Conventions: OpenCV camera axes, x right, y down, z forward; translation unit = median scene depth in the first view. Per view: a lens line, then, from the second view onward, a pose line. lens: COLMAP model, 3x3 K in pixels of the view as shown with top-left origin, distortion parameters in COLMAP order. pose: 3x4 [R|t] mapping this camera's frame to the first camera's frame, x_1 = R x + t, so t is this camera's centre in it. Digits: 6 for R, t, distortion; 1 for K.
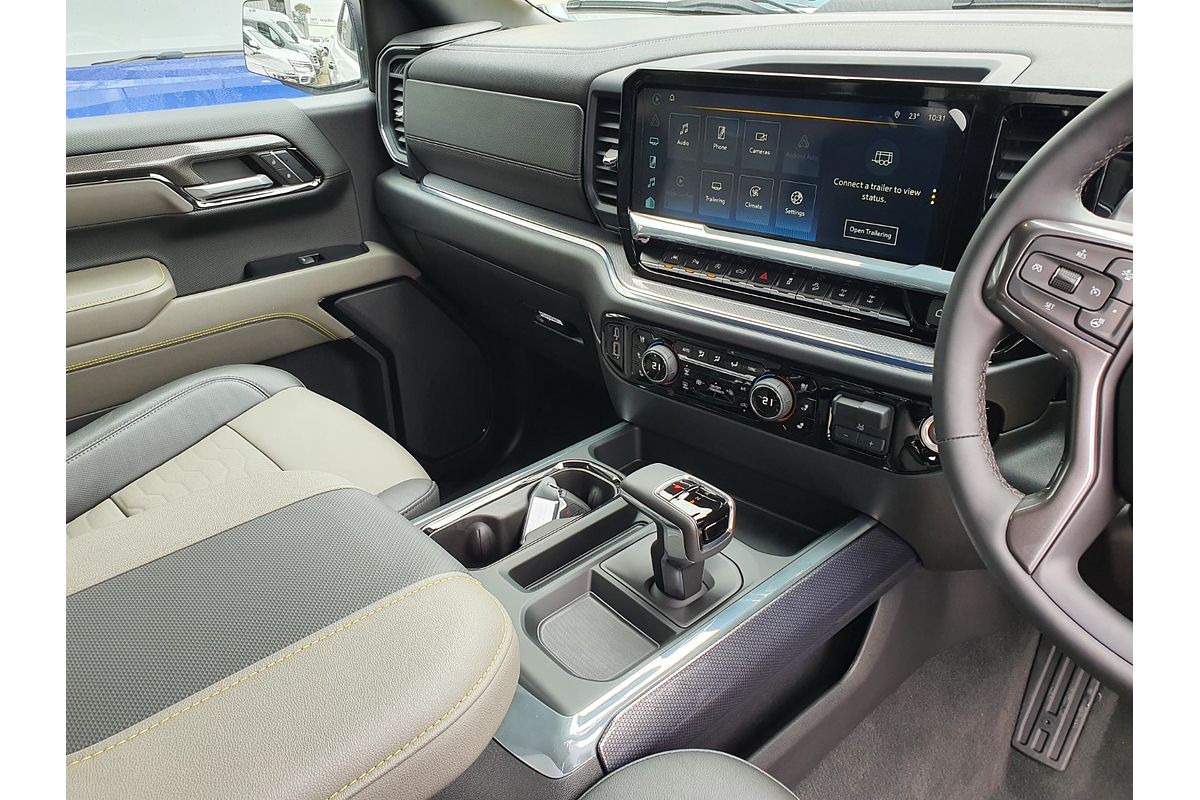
lens RADIAL K [[854.2, 0, 583.4], [0, 854.2, 377.1], [0, 0, 1]] dist [0.003639, 0.001078]
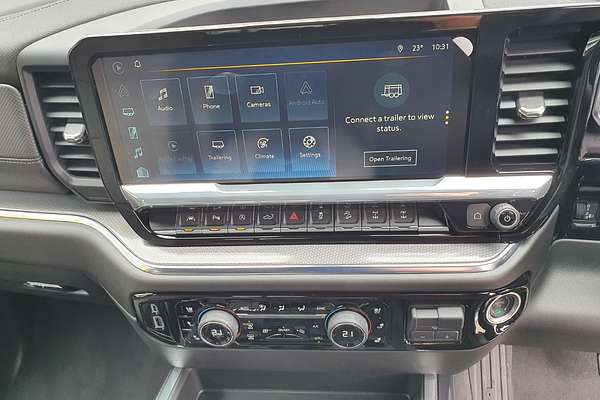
lens RADIAL K [[480.3, 0, 300.0], [0, 480.3, 200.0], [0, 0, 1]] dist [0.076414, 0.000869]
pose [[0.801481, -0.345418, 0.488174, -0.053659], [0.308714, 0.938118, 0.156942, -0.193808], [-0.512175, 0.024920, 0.858519, 0.416501]]
